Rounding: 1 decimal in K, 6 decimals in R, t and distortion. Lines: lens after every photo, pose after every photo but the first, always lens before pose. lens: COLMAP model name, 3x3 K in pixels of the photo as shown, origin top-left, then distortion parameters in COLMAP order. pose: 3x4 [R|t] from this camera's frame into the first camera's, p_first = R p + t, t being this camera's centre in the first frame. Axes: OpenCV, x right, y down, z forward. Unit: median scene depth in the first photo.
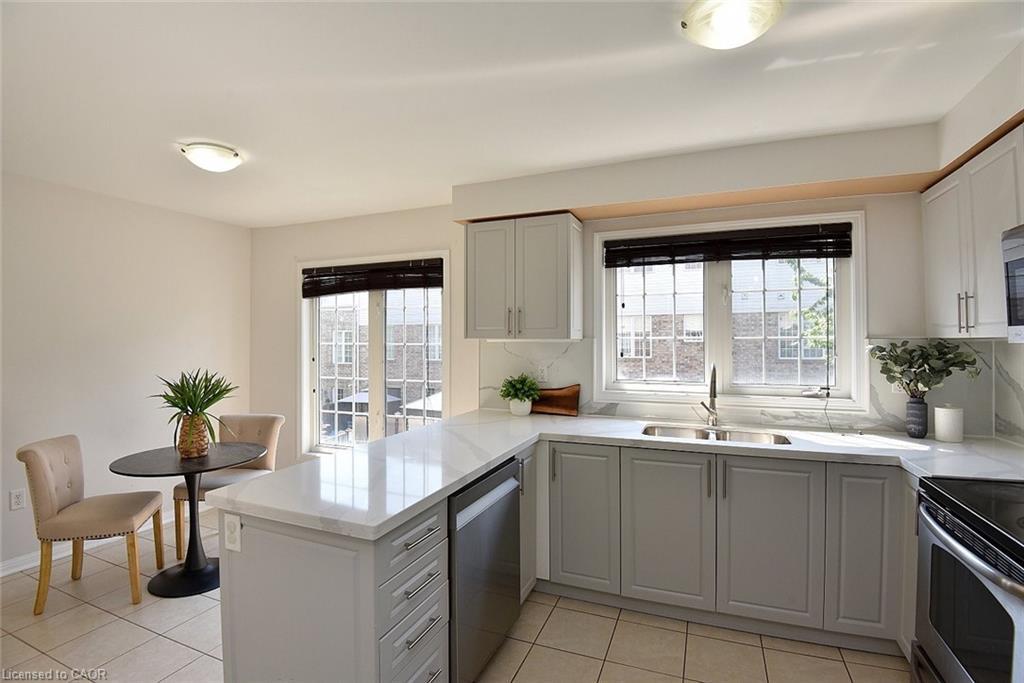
lens RADIAL K [[464.9, 0, 523.7], [0, 464.9, 337.7], [0, 0, 1]] dist [-0.040752, -0.000089]
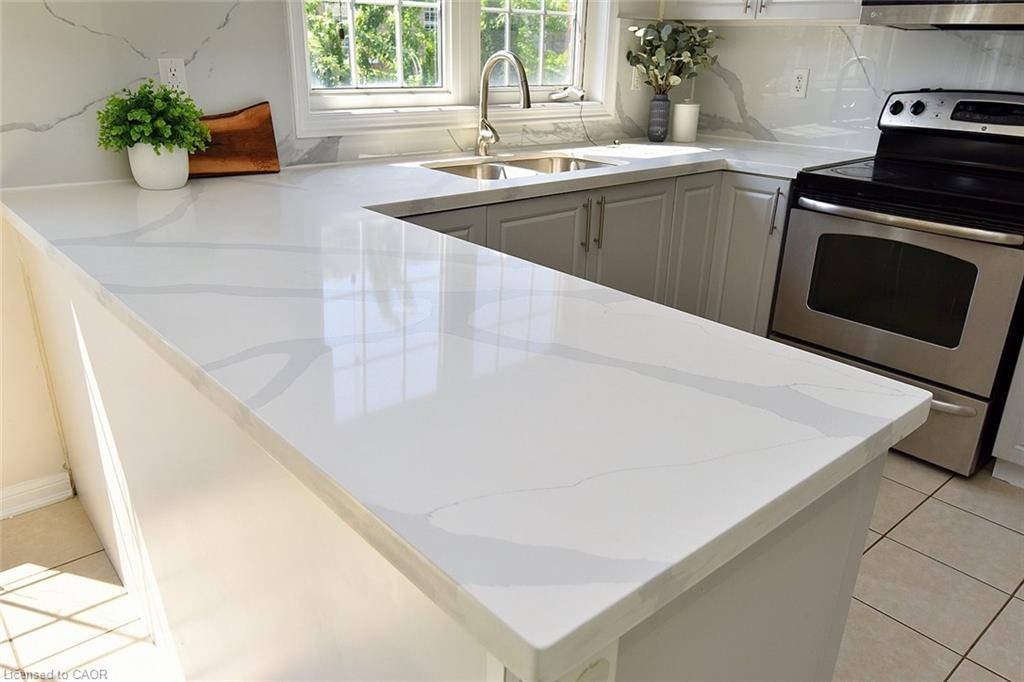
lens RADIAL K [[750.5, 0, 503.1], [0, 750.5, 343.8], [0, 0, 1]] dist [0.010596, -0.002850]
pose [[0.459294, -0.317276, 0.829689, -0.510275], [-0.031487, 0.927634, 0.372161, 0.041545], [-0.887726, -0.197055, 0.416067, 0.472530]]
